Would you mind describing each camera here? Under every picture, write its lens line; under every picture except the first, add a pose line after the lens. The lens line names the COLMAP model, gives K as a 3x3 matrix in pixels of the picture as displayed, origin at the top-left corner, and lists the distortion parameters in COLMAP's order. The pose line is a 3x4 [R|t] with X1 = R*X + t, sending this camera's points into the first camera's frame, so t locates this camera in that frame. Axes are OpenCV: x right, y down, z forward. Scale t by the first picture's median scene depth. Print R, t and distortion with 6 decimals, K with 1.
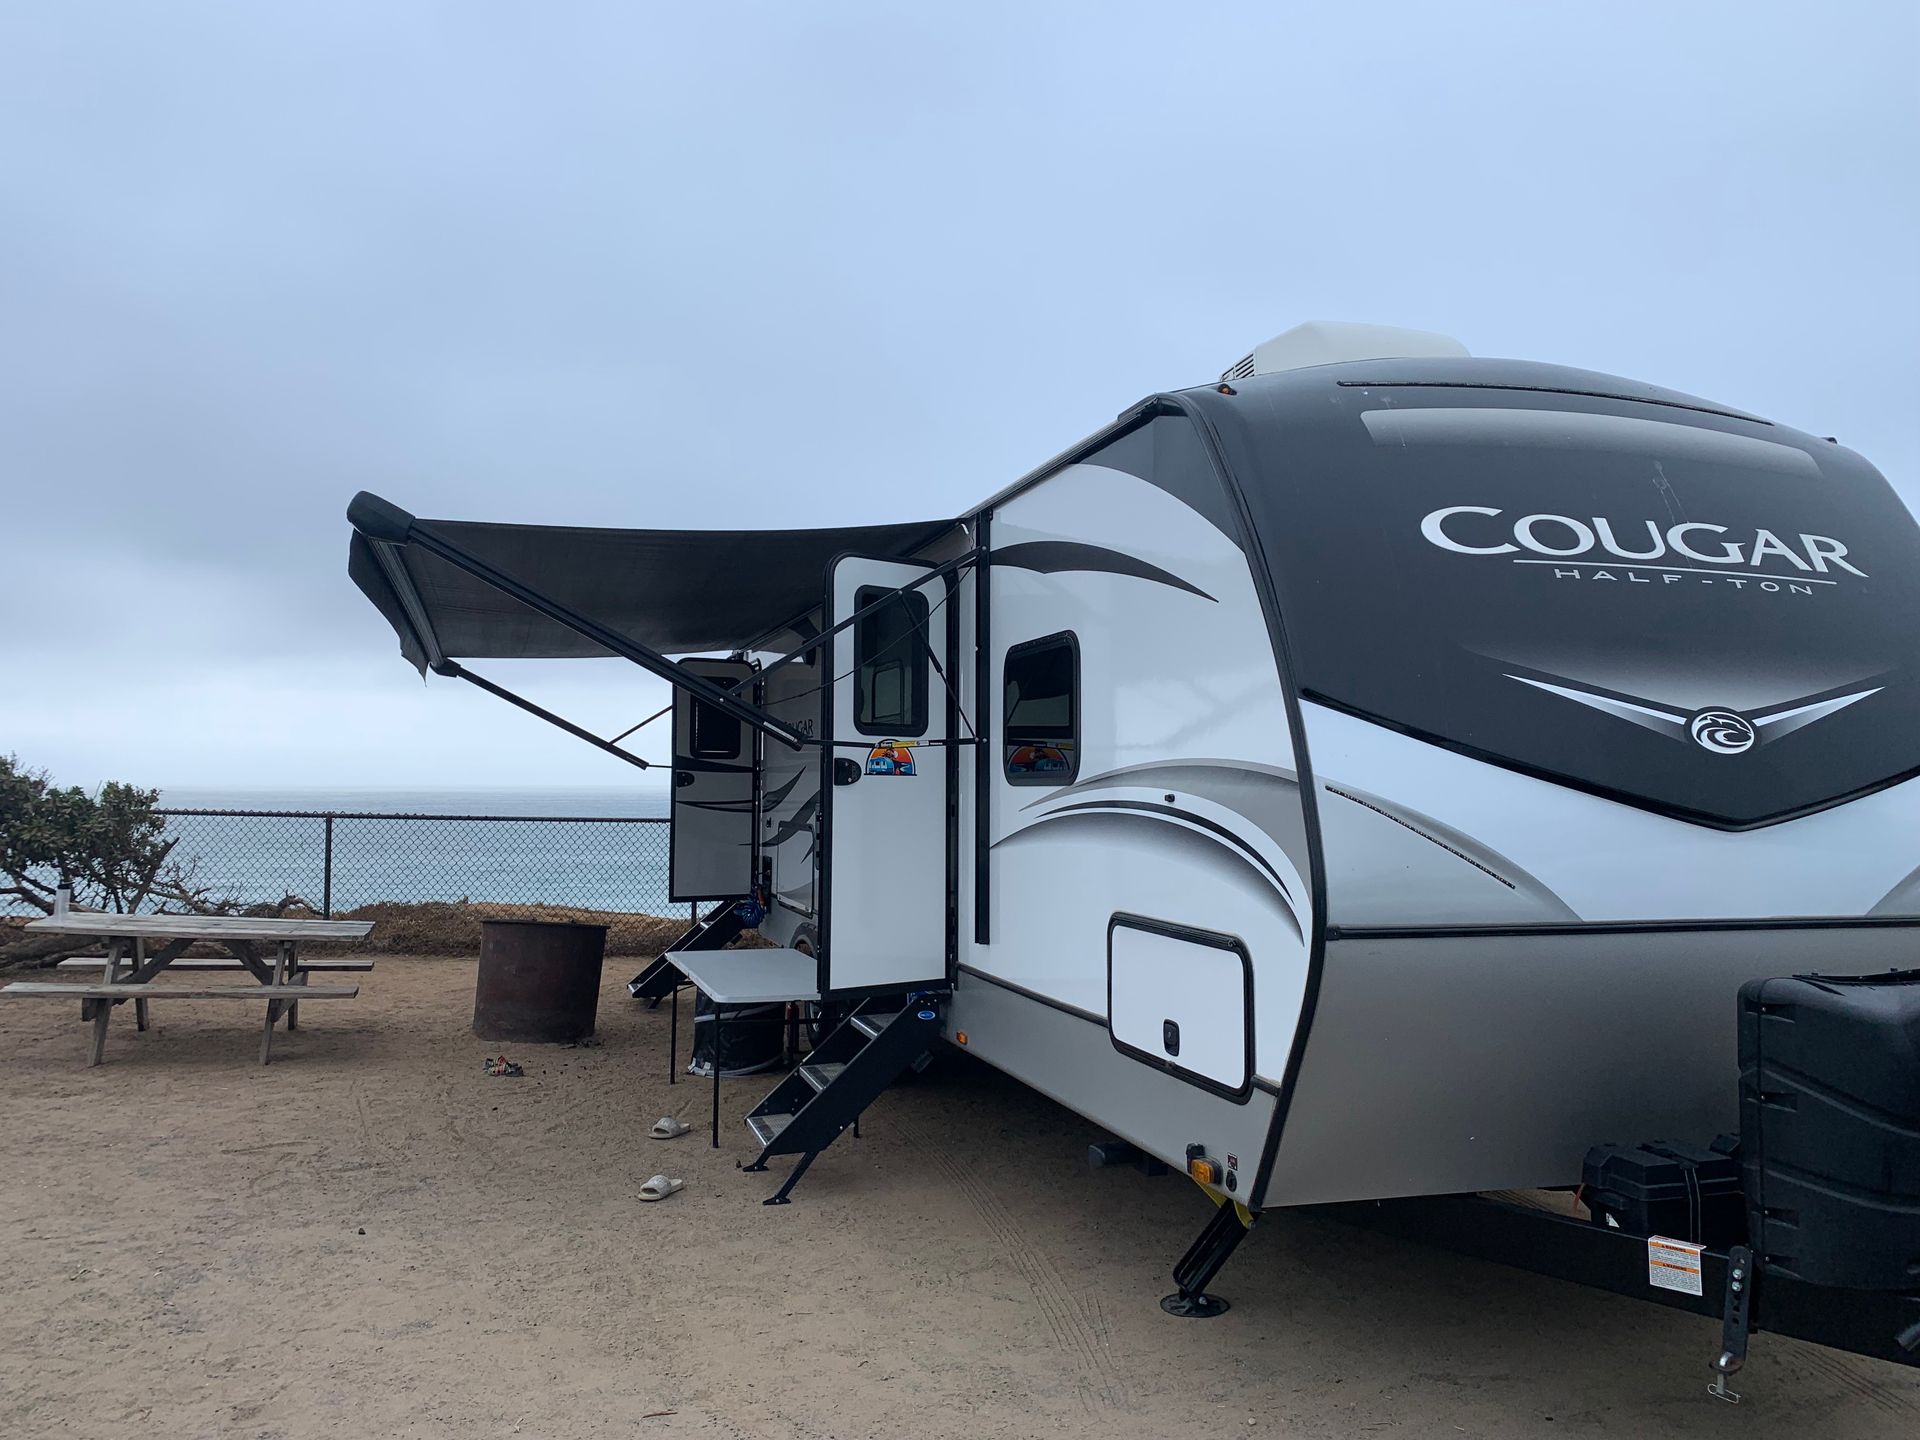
lens RADIAL K [[1500.2, 0, 961.4], [0, 1500.2, 717.1], [0, 0, 1]] dist [0.051141, -0.021407]
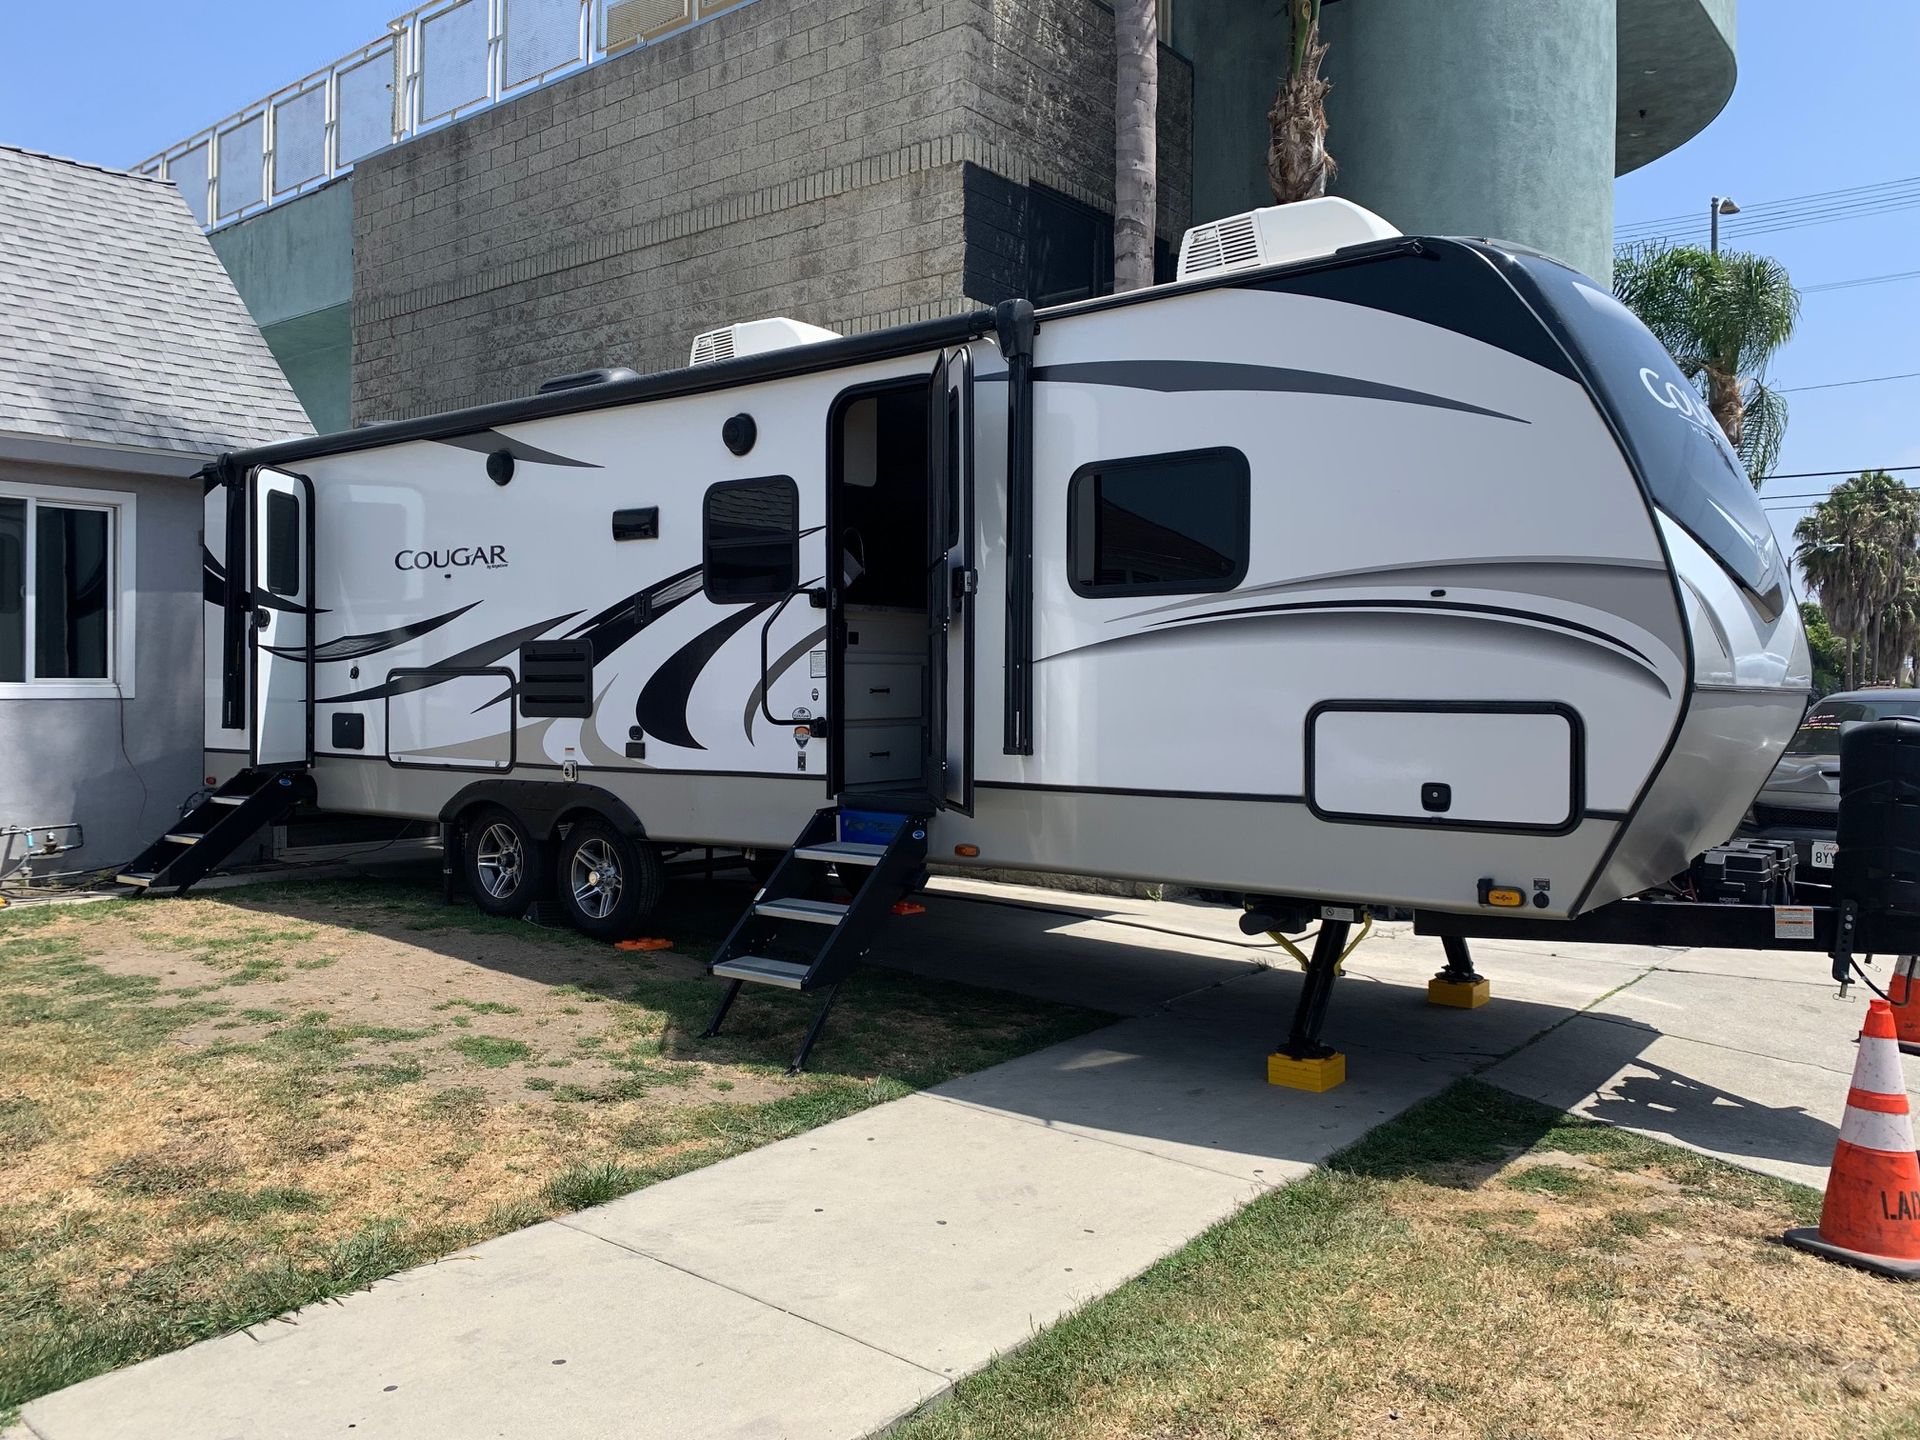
lens RADIAL K [[1558.2, 0, 966.7], [0, 1558.2, 719.4], [0, 0, 1]] dist [0.040878, -0.016497]
pose [[0.820833, -0.009169, 0.571095, -0.854786], [-0.027541, 0.998073, 0.055607, 0.094000], [-0.570504, -0.061373, 0.818998, 0.210320]]
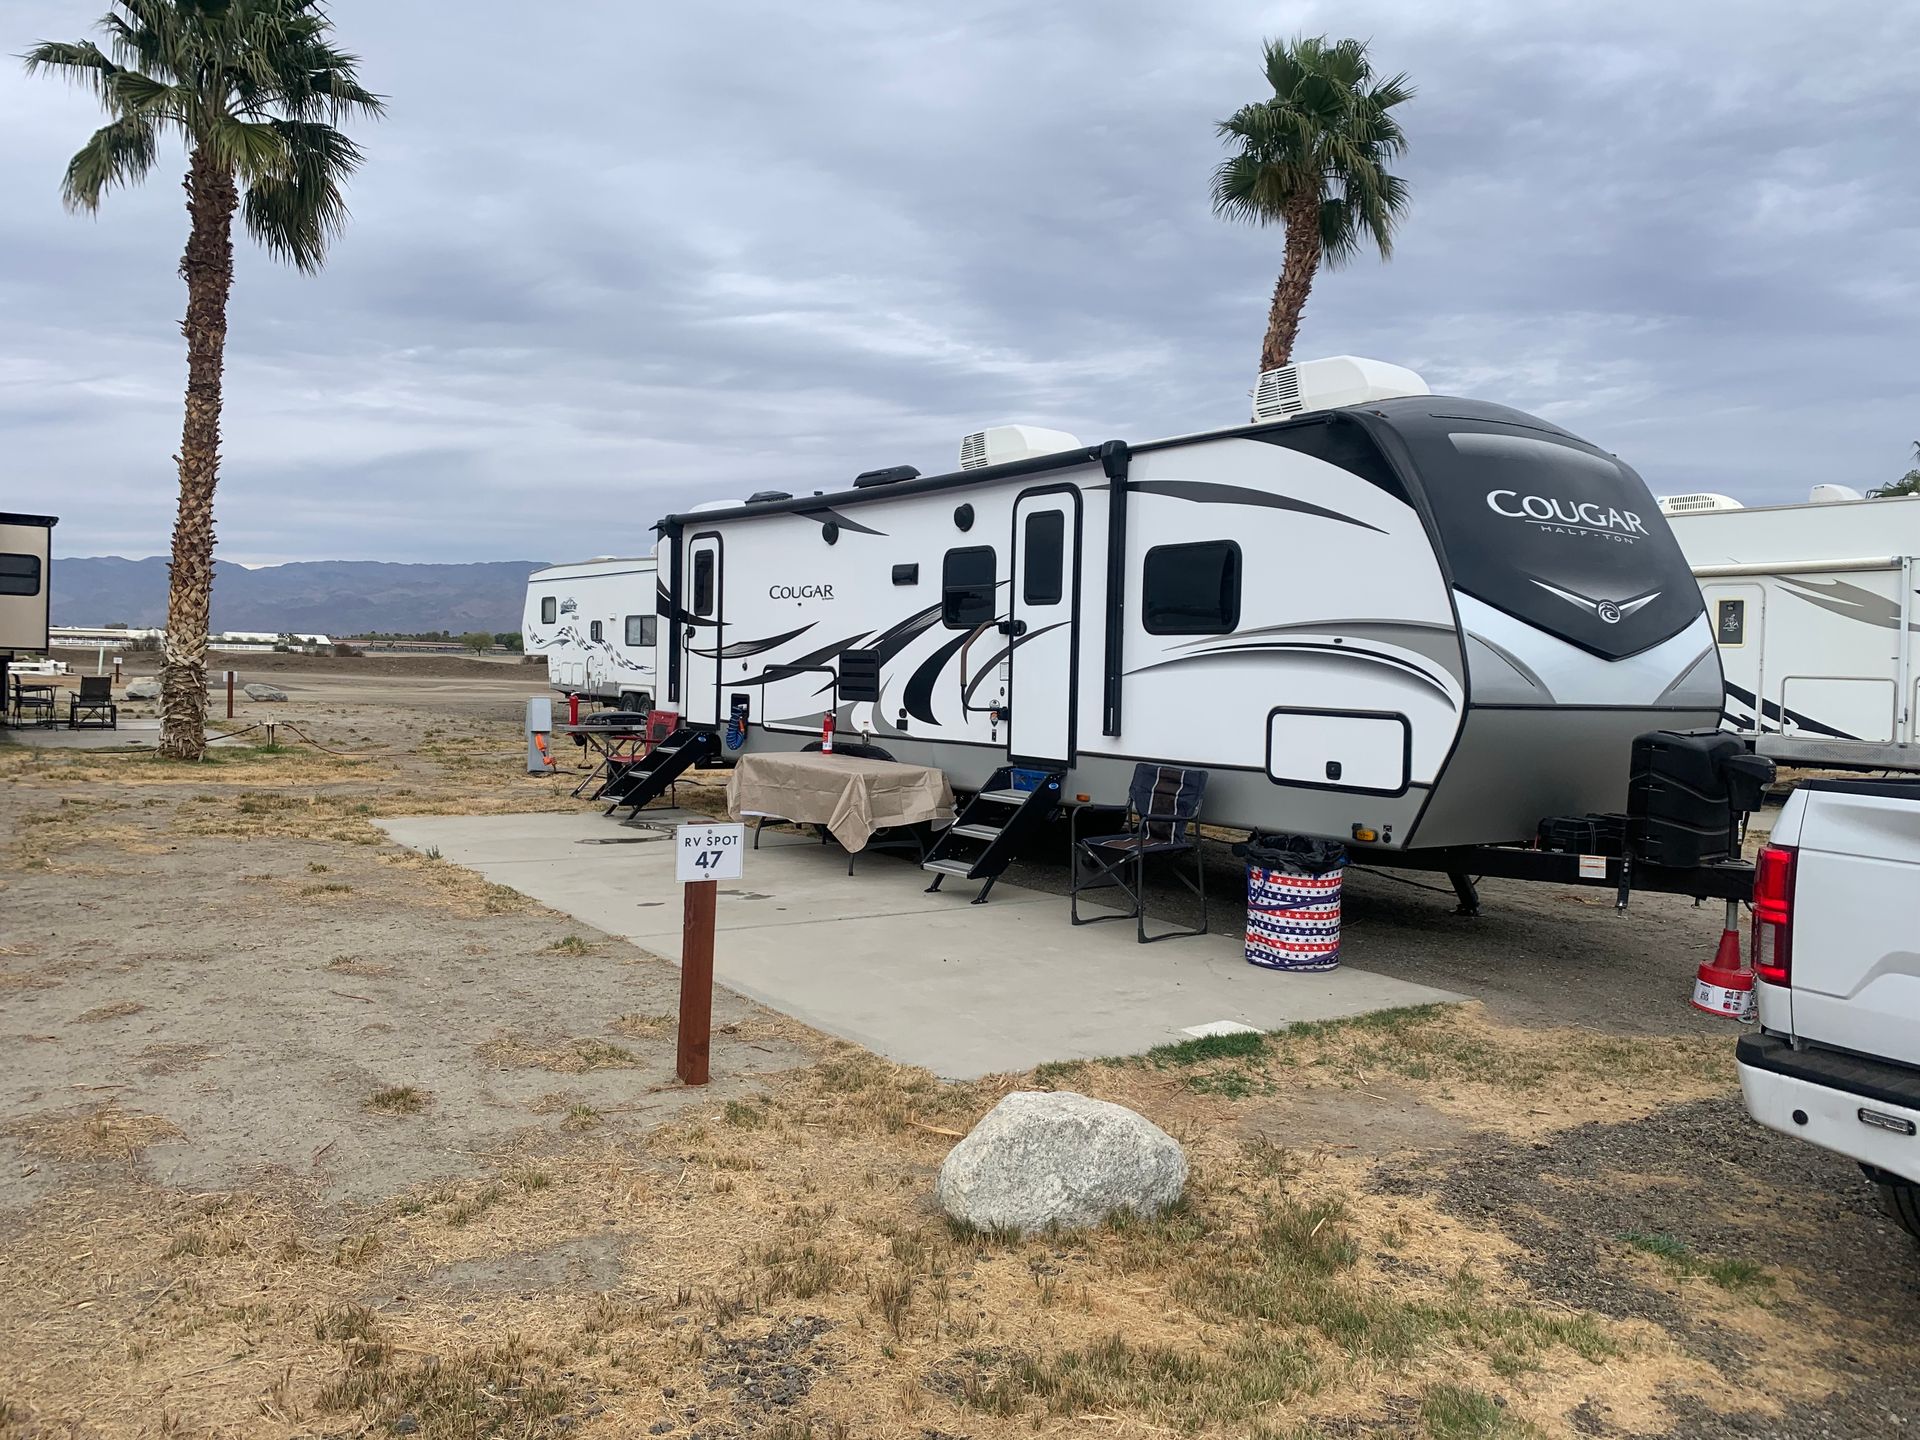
lens RADIAL K [[1500.2, 0, 953.3], [0, 1500.2, 702.7], [0, 0, 1]] dist [0.051141, -0.021407]
pose [[0.949464, 0.013357, 0.313591, -0.870879], [-0.036501, 0.997014, 0.068049, 0.022415], [-0.311746, -0.076056, 0.947117, -0.581251]]
